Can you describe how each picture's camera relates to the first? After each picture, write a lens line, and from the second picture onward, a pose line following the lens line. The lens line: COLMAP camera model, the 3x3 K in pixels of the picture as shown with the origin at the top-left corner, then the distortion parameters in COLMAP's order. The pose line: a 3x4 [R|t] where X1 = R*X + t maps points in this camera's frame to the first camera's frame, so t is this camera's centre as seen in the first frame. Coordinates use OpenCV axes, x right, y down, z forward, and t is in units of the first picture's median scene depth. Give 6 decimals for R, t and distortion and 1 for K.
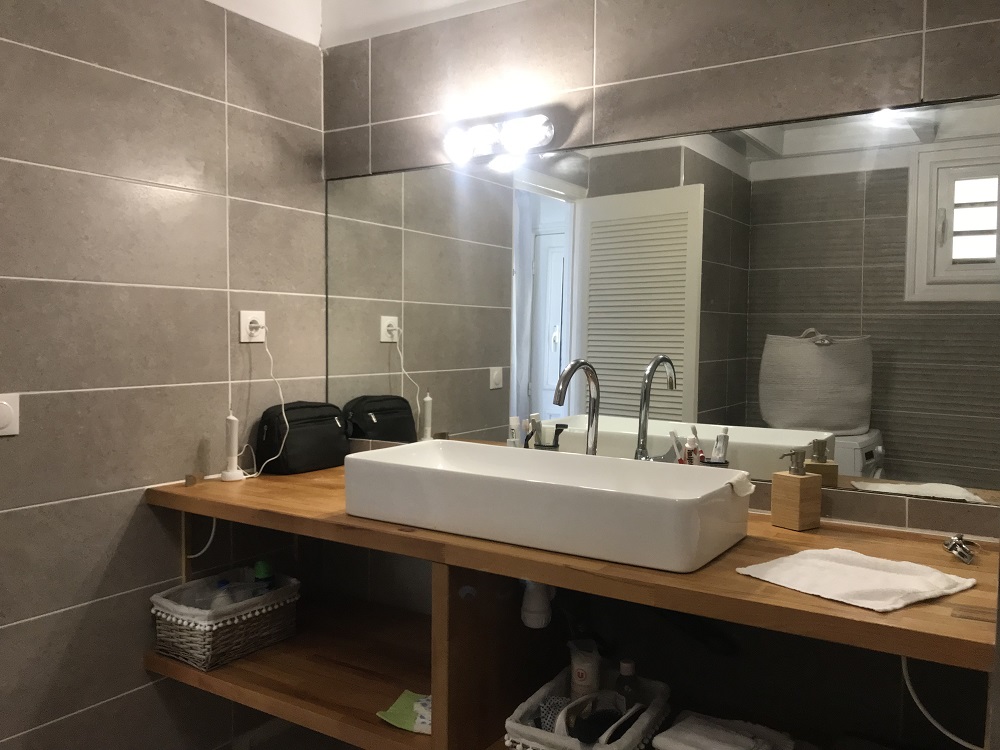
lens RADIAL K [[830.9, 0, 471.0], [0, 830.9, 372.9], [0, 0, 1]] dist [0.022945, -0.036476]
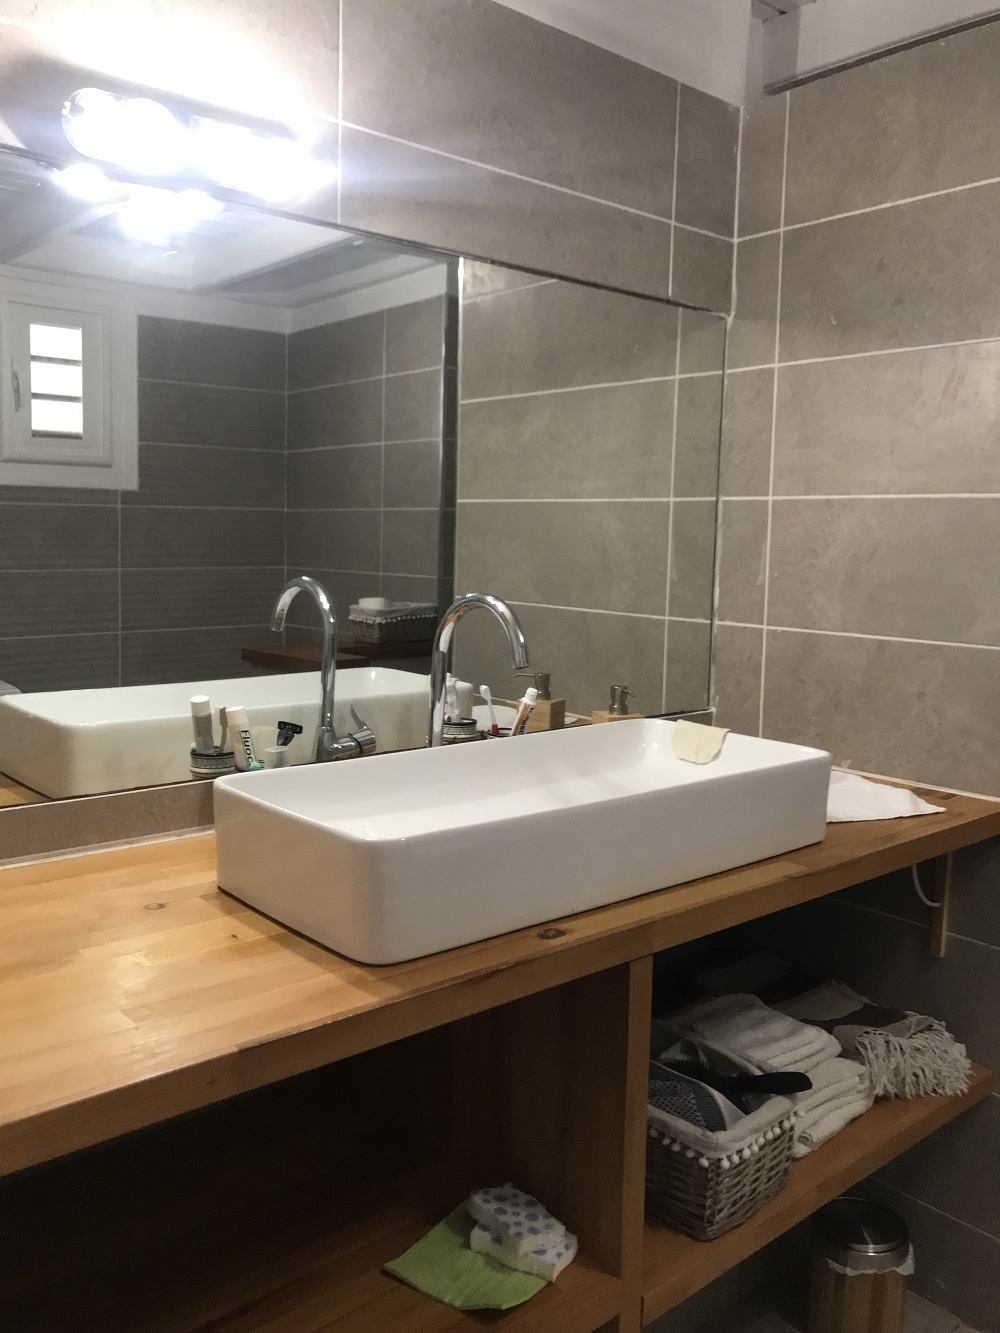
lens RADIAL K [[1107.6, 0, 497.6], [0, 1107.6, 650.9], [0, 0, 1]] dist [0.022945, -0.036476]
pose [[0.275883, -0.108134, 0.955089, -0.287186], [0.037094, 0.994109, 0.101836, -0.024876], [-0.960475, 0.007333, 0.278269, 0.322954]]
